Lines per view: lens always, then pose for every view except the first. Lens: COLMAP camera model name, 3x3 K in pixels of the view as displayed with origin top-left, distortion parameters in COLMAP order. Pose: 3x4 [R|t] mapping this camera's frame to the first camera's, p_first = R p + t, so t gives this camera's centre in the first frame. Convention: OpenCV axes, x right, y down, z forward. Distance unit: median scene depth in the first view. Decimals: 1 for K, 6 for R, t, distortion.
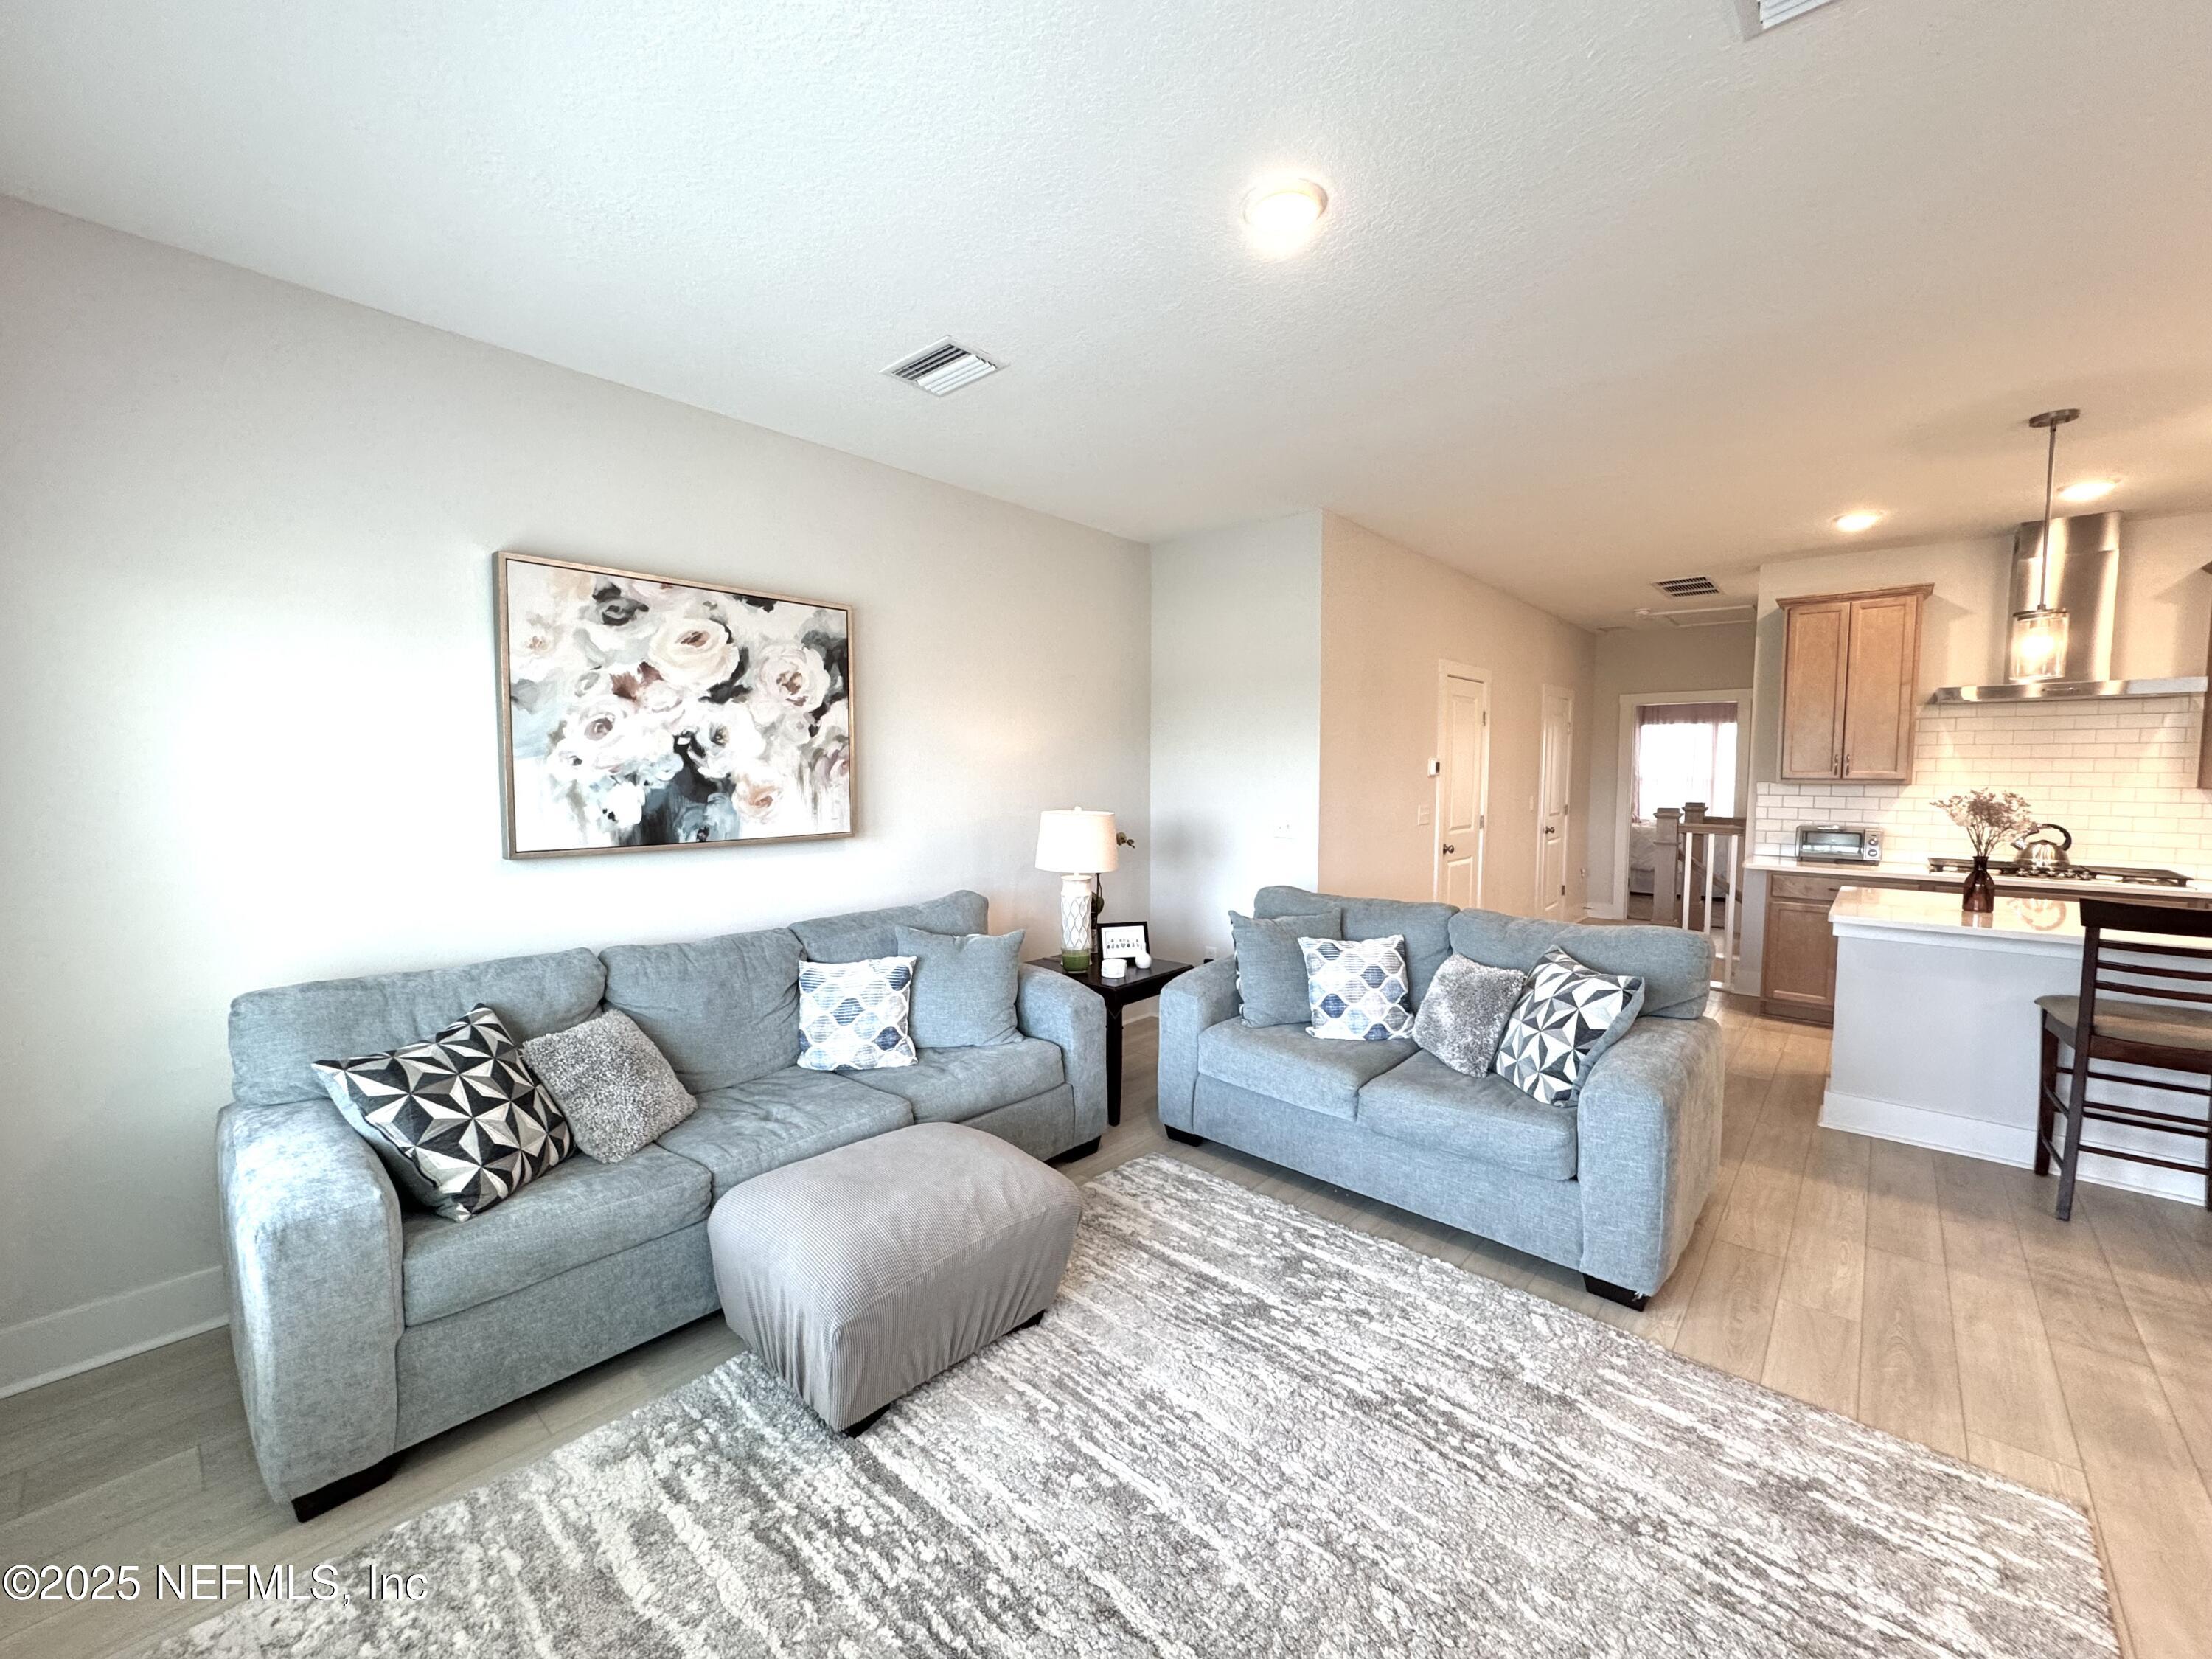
lens RADIAL K [[883.5, 0, 1104.0], [0, 883.5, 823.8], [0, 0, 1]] dist [-0.003630, 0.001204]
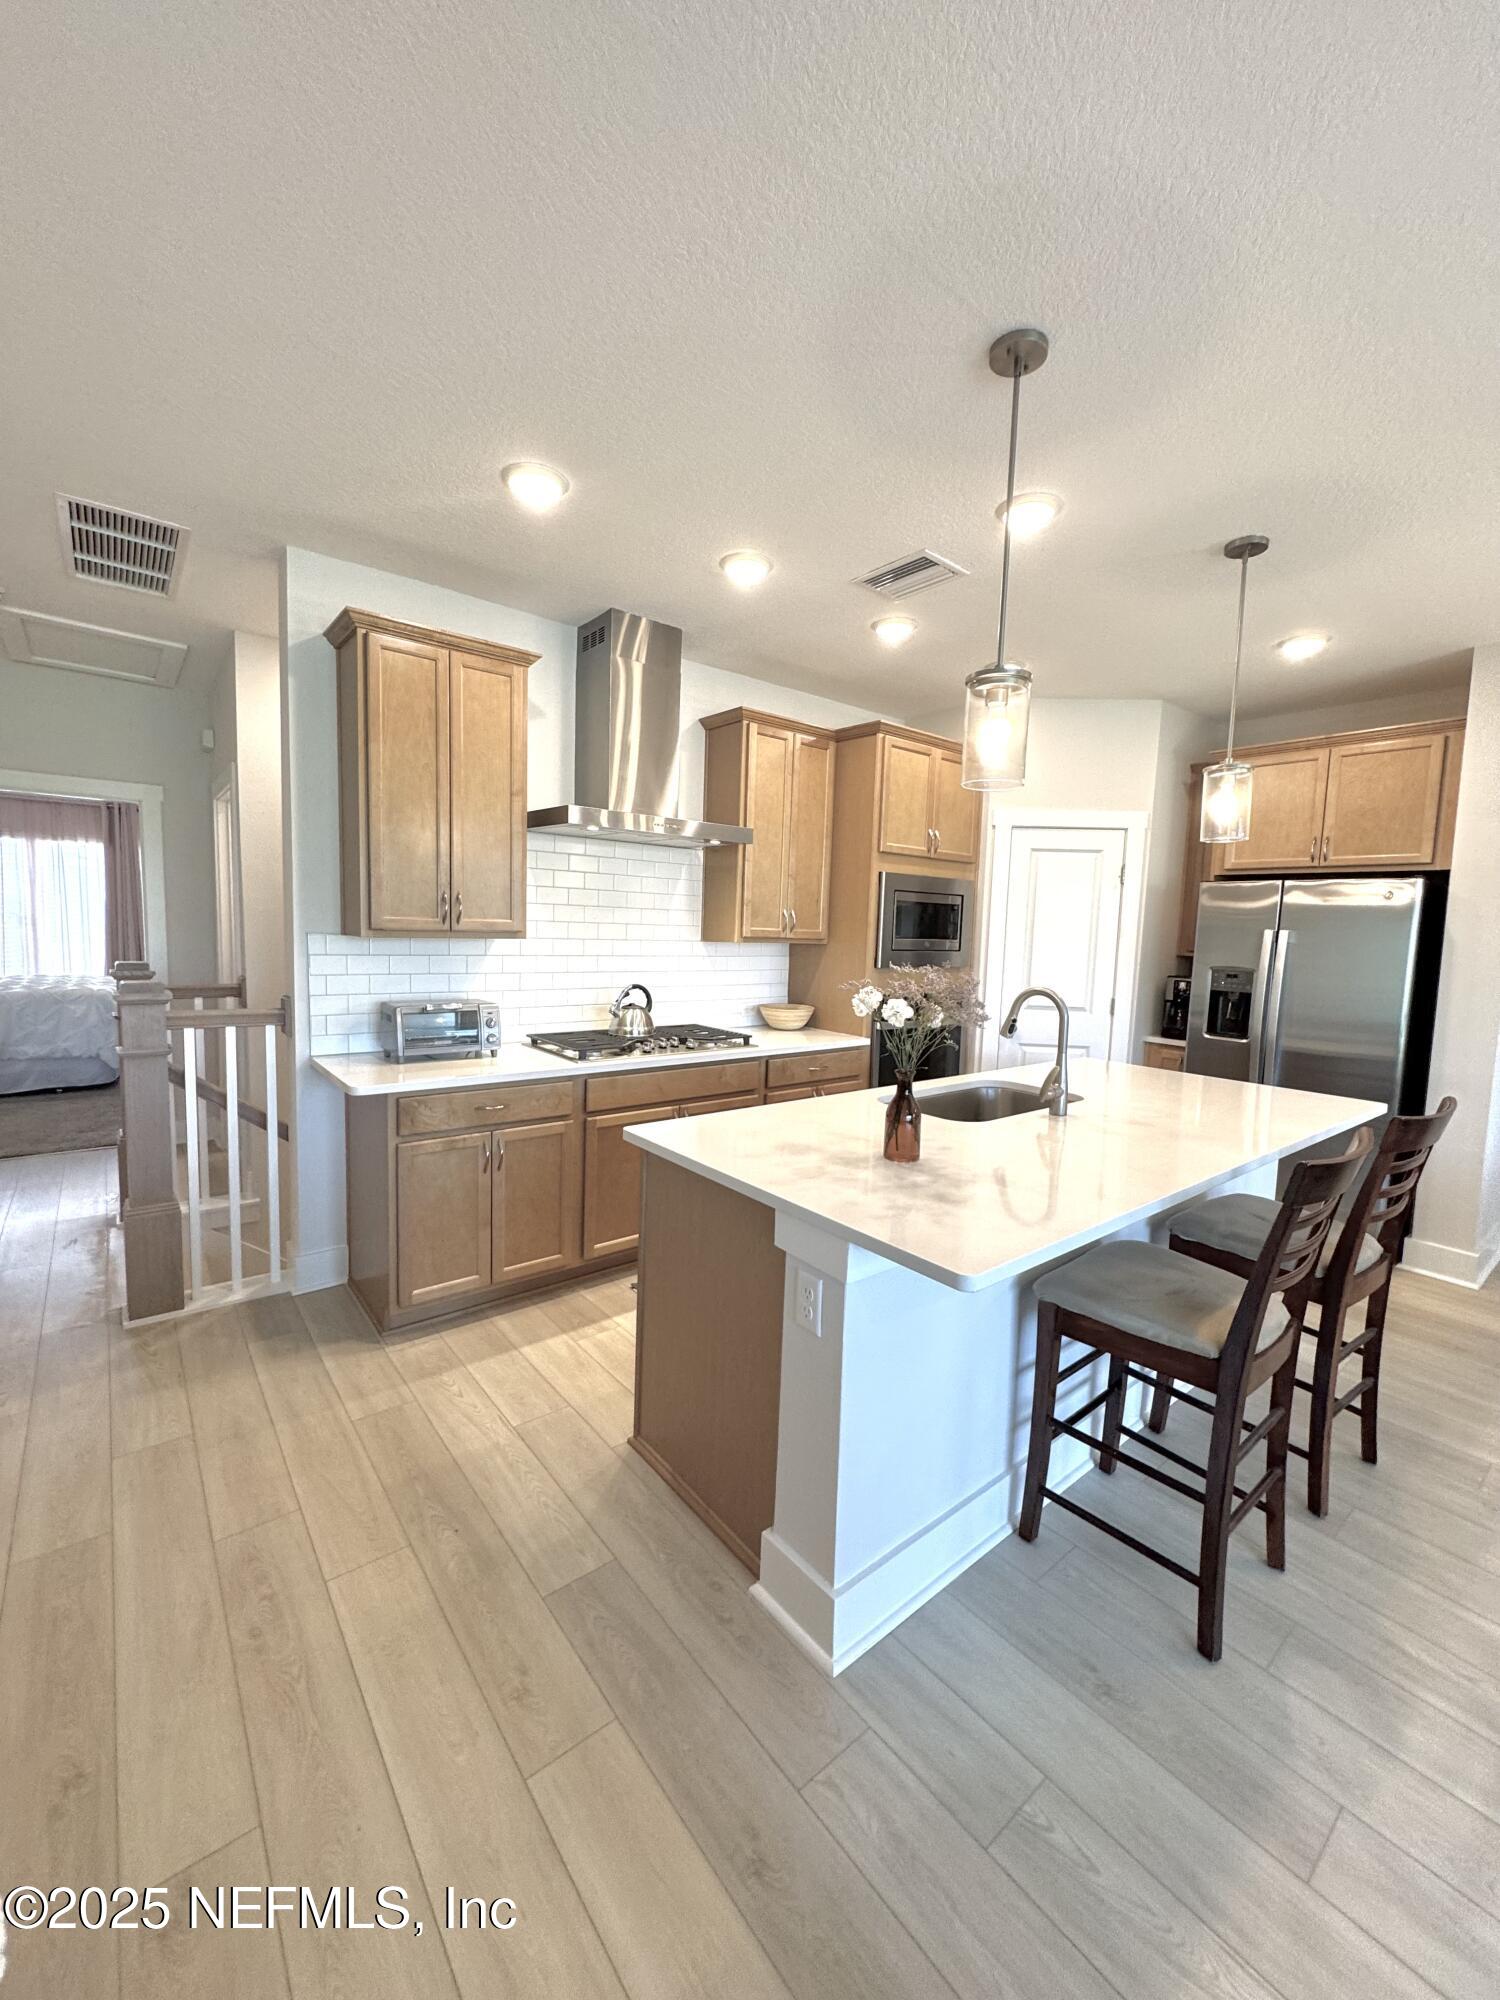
lens RADIAL K [[798.8, 0, 752.1], [0, 798.8, 1000.1], [0, 0, 1]] dist [-0.003630, 0.001204]
pose [[0.162611, -0.090230, 0.982556, 0.463555], [0.030677, 0.995791, 0.086368, -0.068765], [-0.986213, 0.016098, 0.164695, 1.086283]]
